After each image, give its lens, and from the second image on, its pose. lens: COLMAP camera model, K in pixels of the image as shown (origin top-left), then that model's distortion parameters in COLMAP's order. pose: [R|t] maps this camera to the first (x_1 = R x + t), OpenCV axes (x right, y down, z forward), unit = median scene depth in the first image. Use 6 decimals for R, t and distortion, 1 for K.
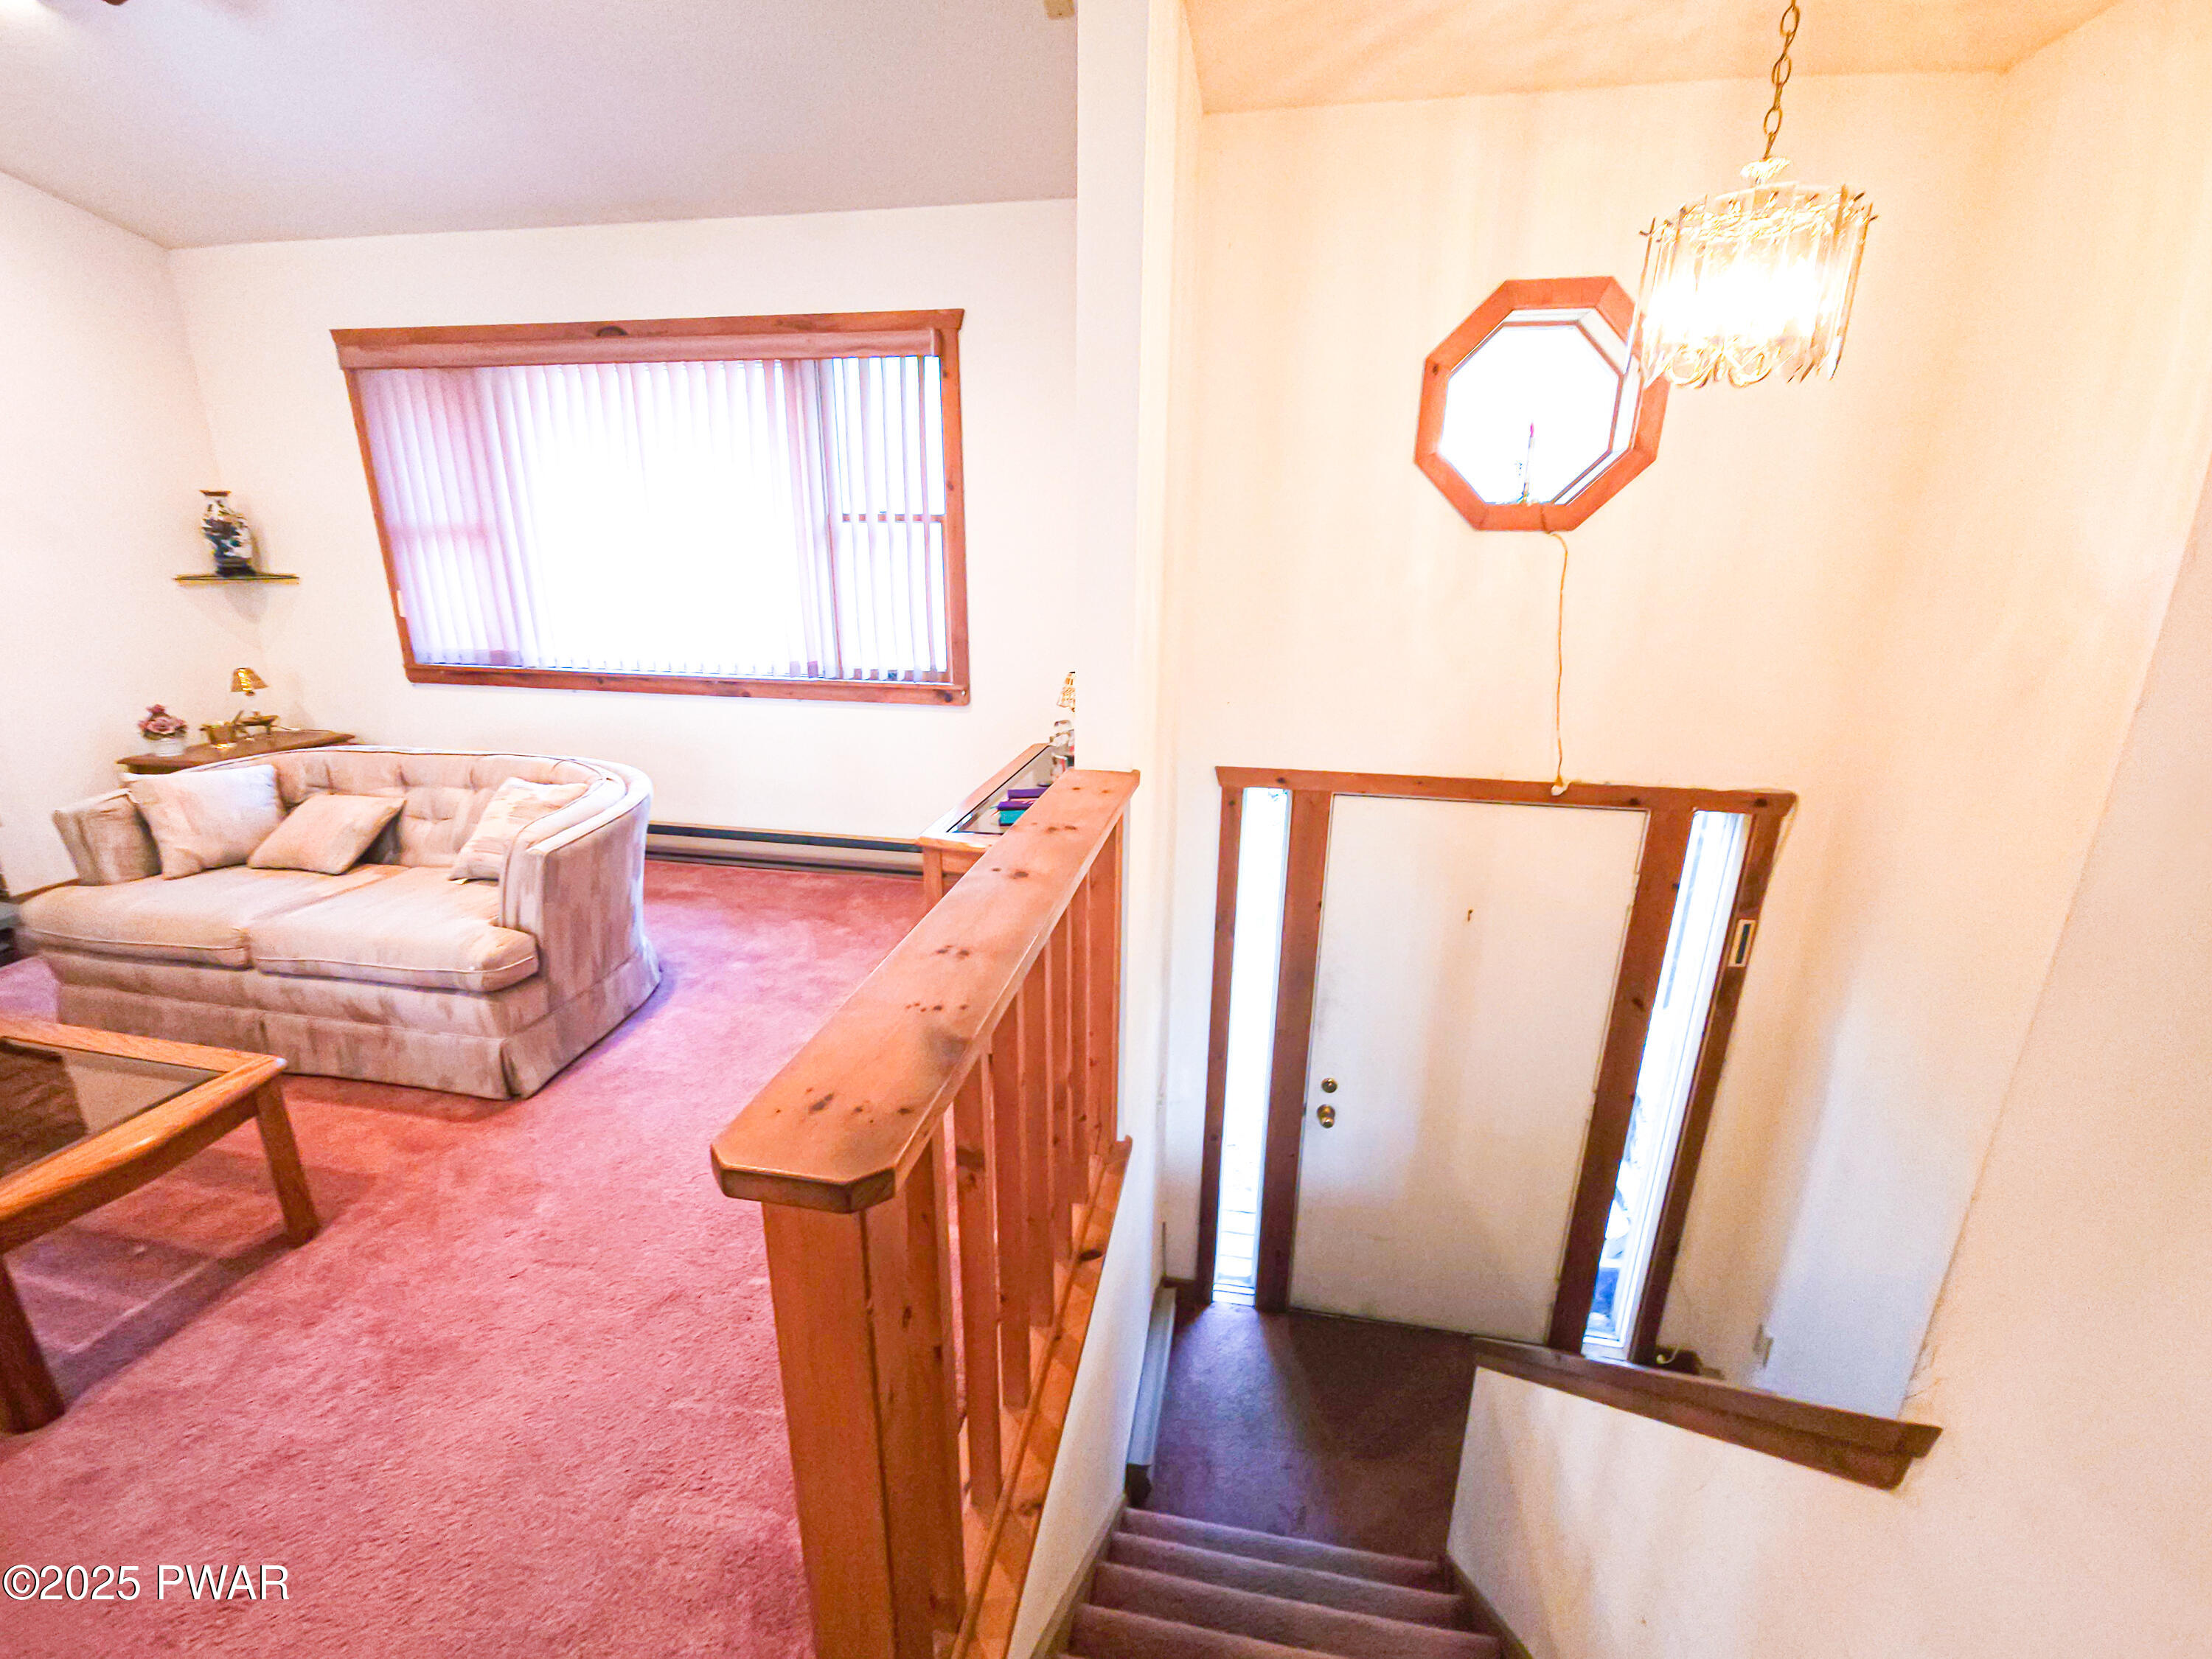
lens RADIAL K [[903.2, 0, 1112.8], [0, 903.2, 837.8], [0, 0, 1]] dist [-0.006504, 0.000261]
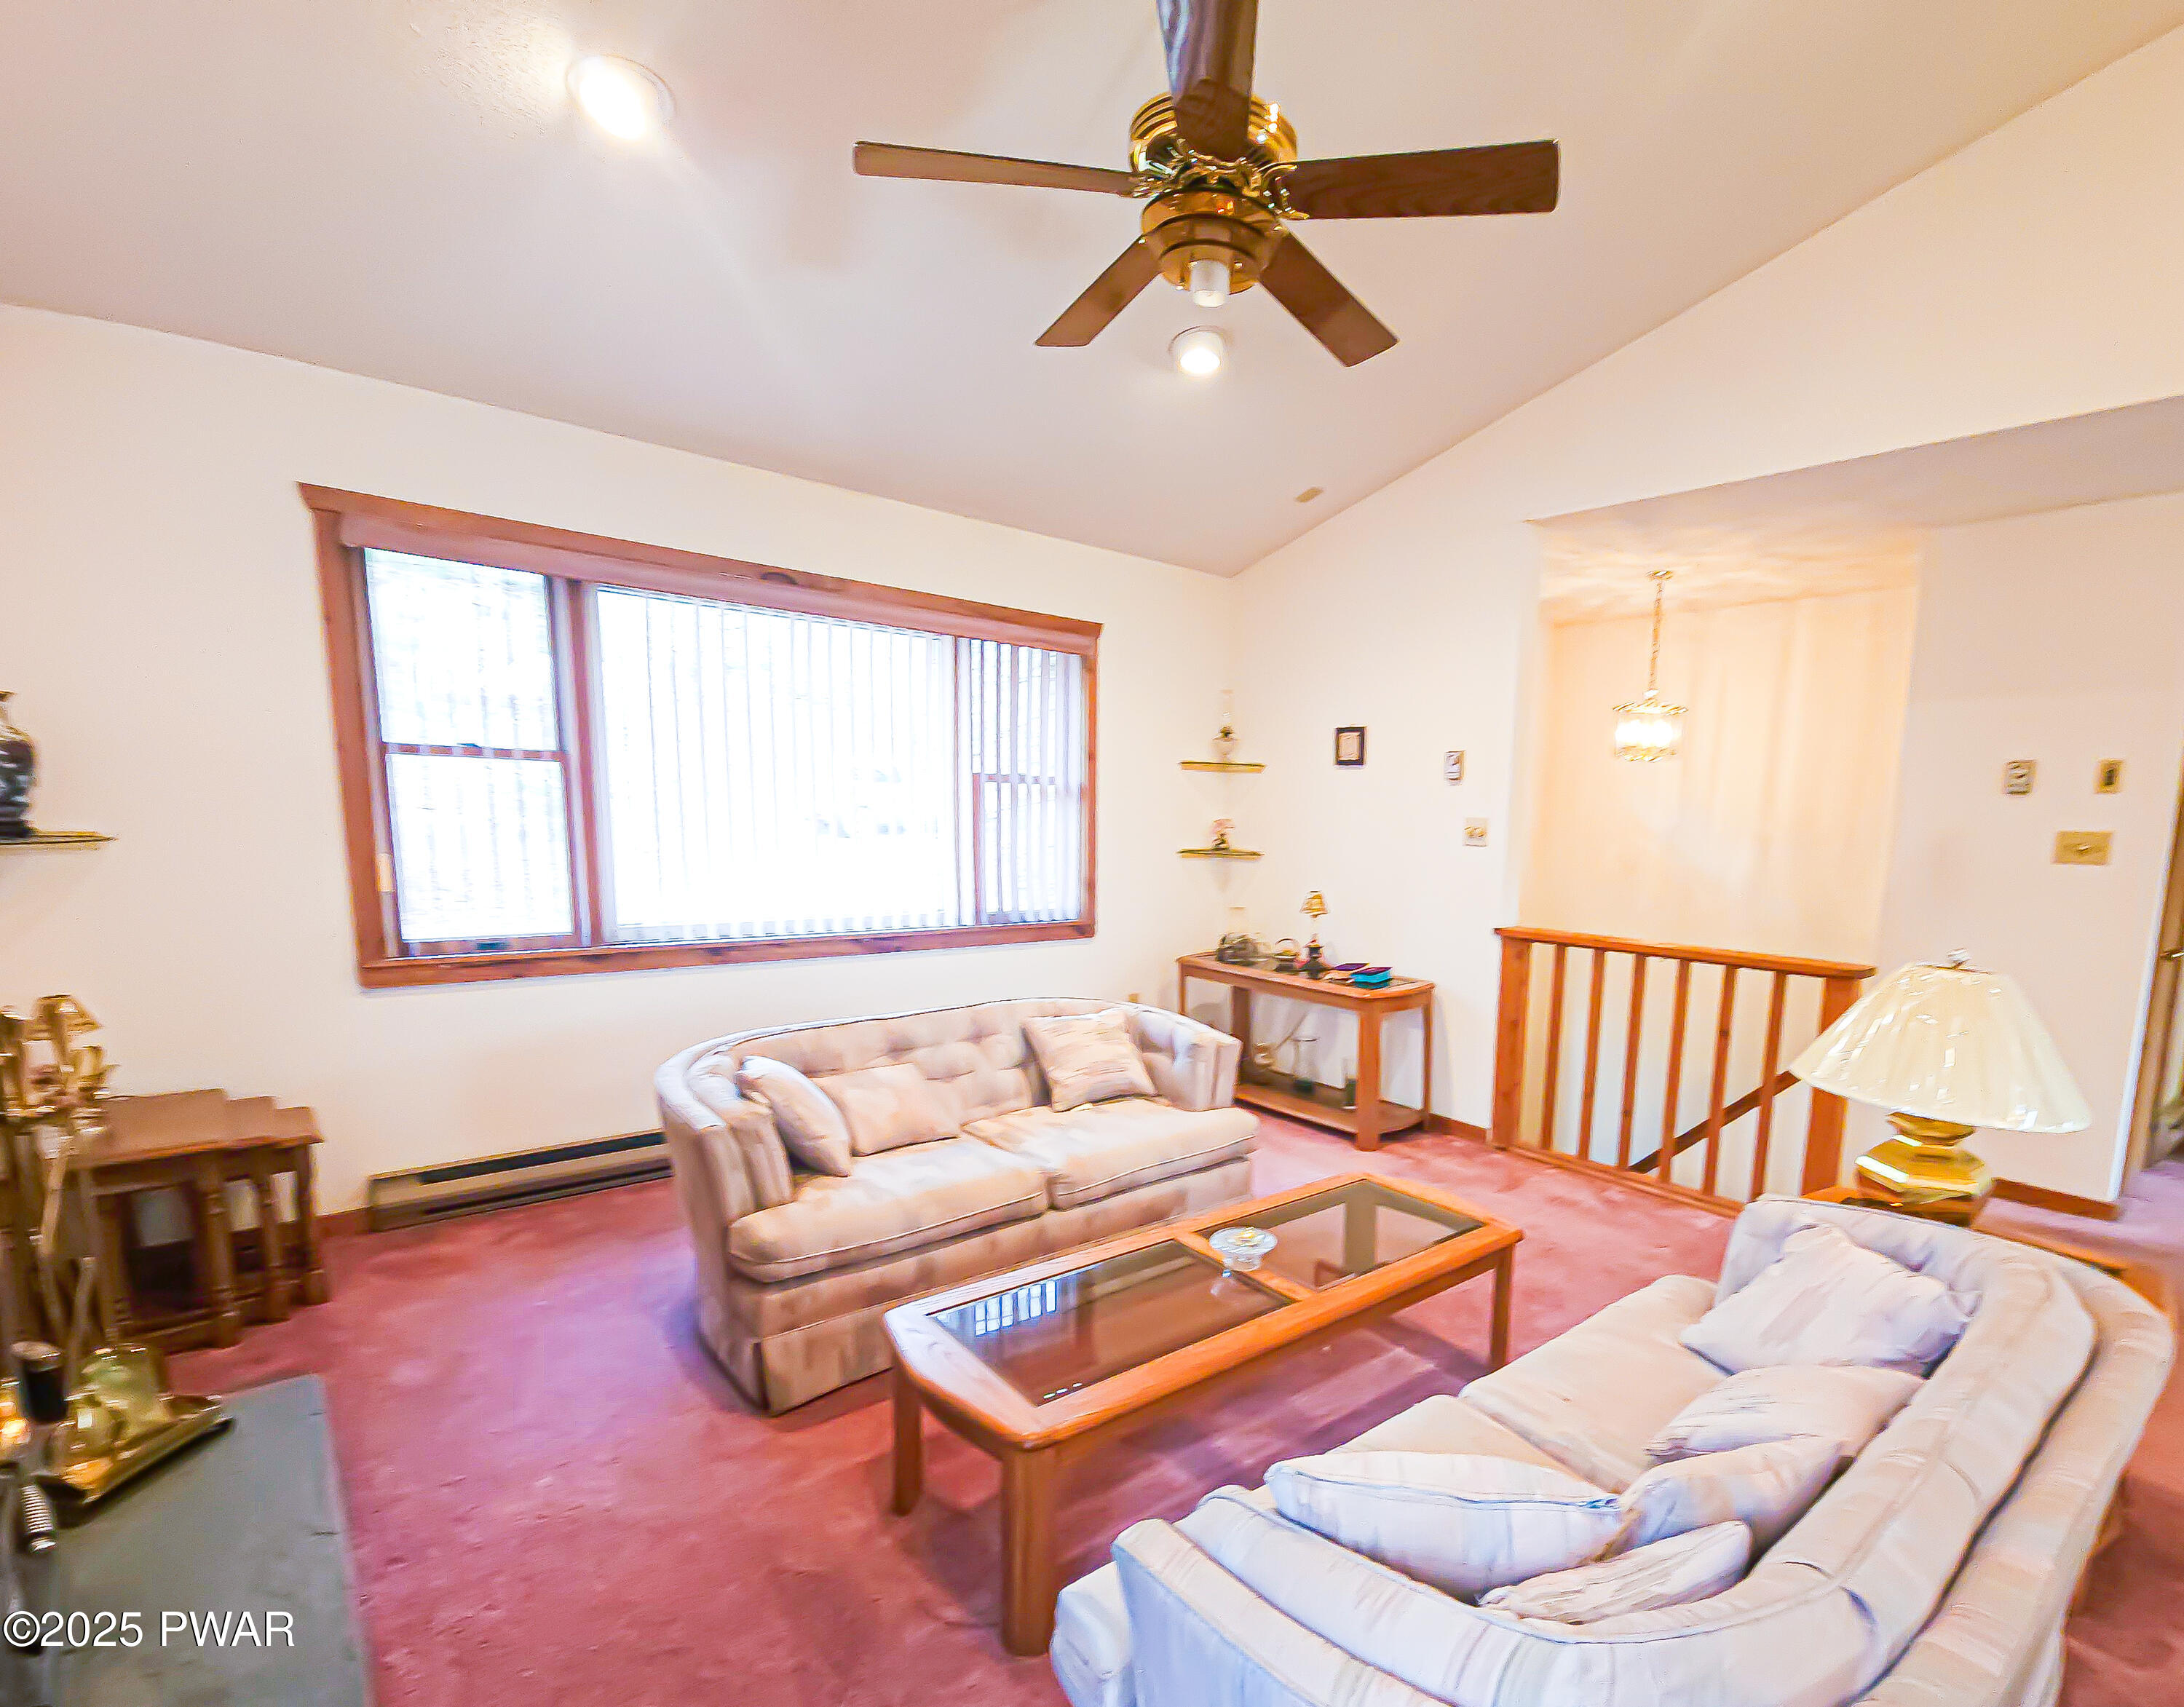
lens RADIAL K [[1052.4, 0, 1263.3], [0, 1052.4, 974.8], [0, 0, 1]] dist [-0.004379, 0.002075]
pose [[0.597180, -0.118480, 0.793308, -1.174114], [0.219618, 0.975388, -0.019650, -0.027240], [-0.771455, 0.185960, 0.608503, 0.020541]]
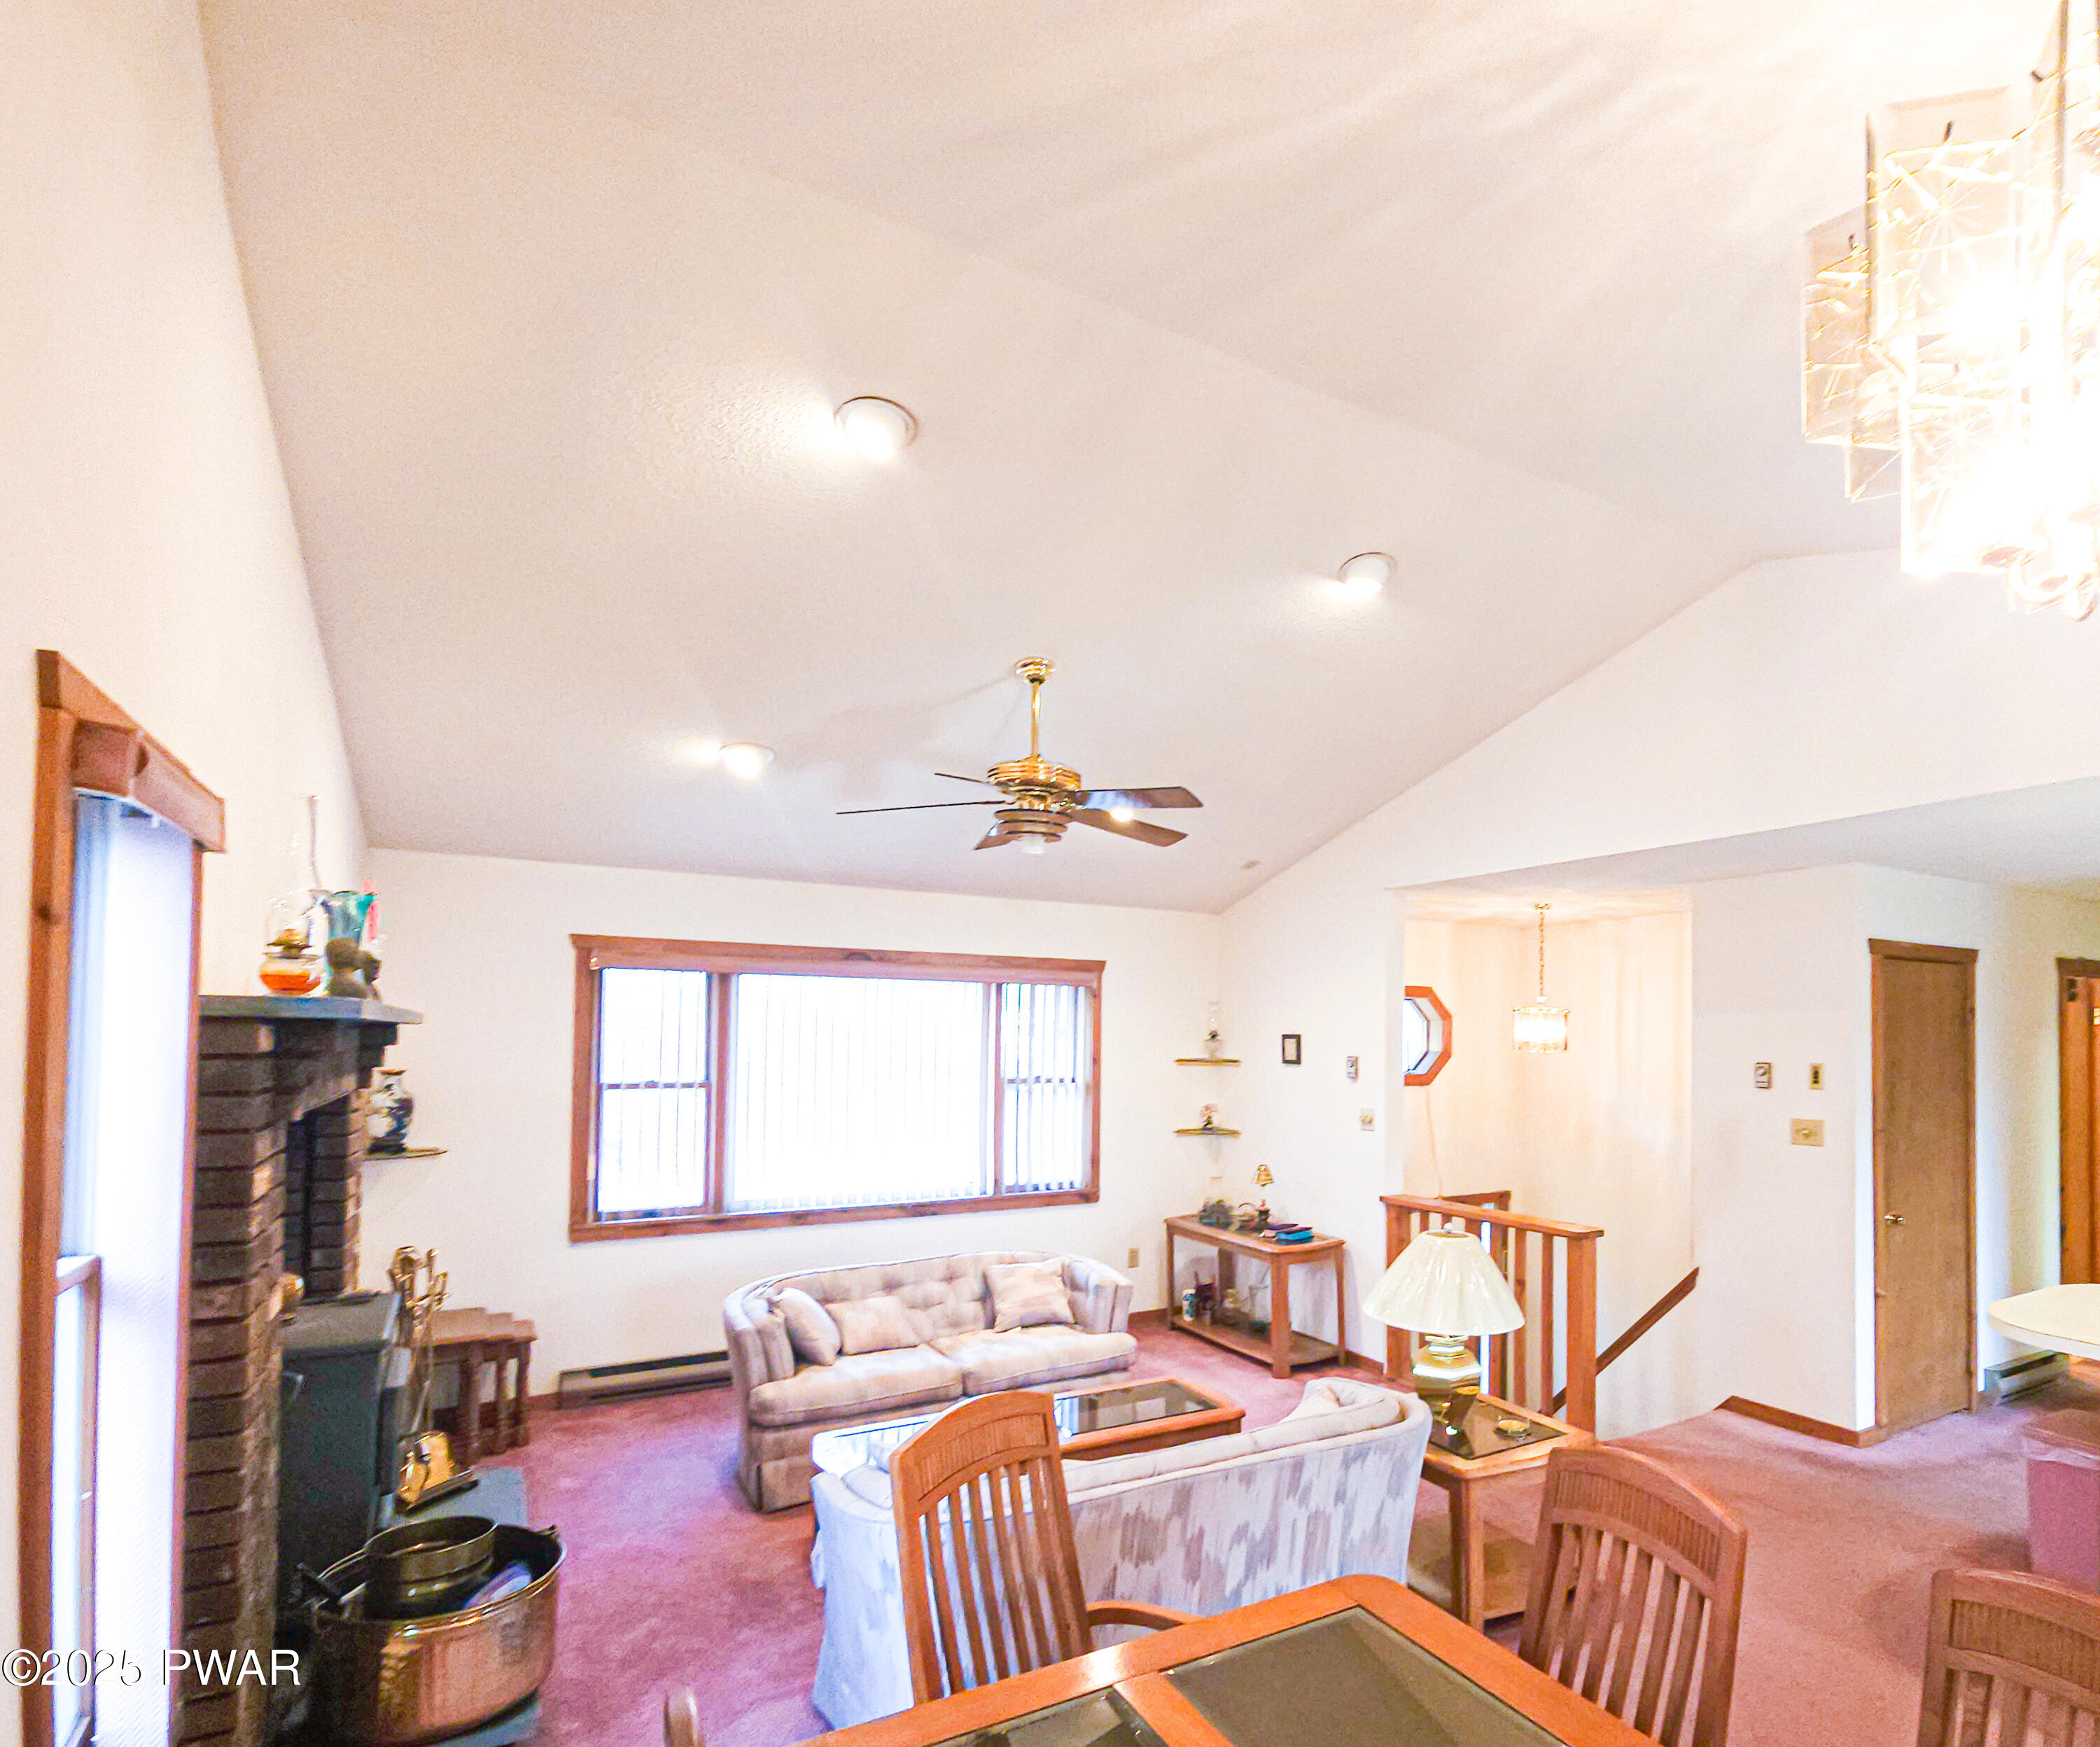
lens RADIAL K [[1174.6, 0, 1313.8], [0, 1174.6, 1013.7], [0, 0, 1]] dist [-0.000946, -0.001487]
pose [[0.715669, 0.006714, 0.698407, -1.307168], [0.212835, 0.950298, -0.227232, 0.072490], [-0.665221, 0.311268, 0.678670, -0.645235]]
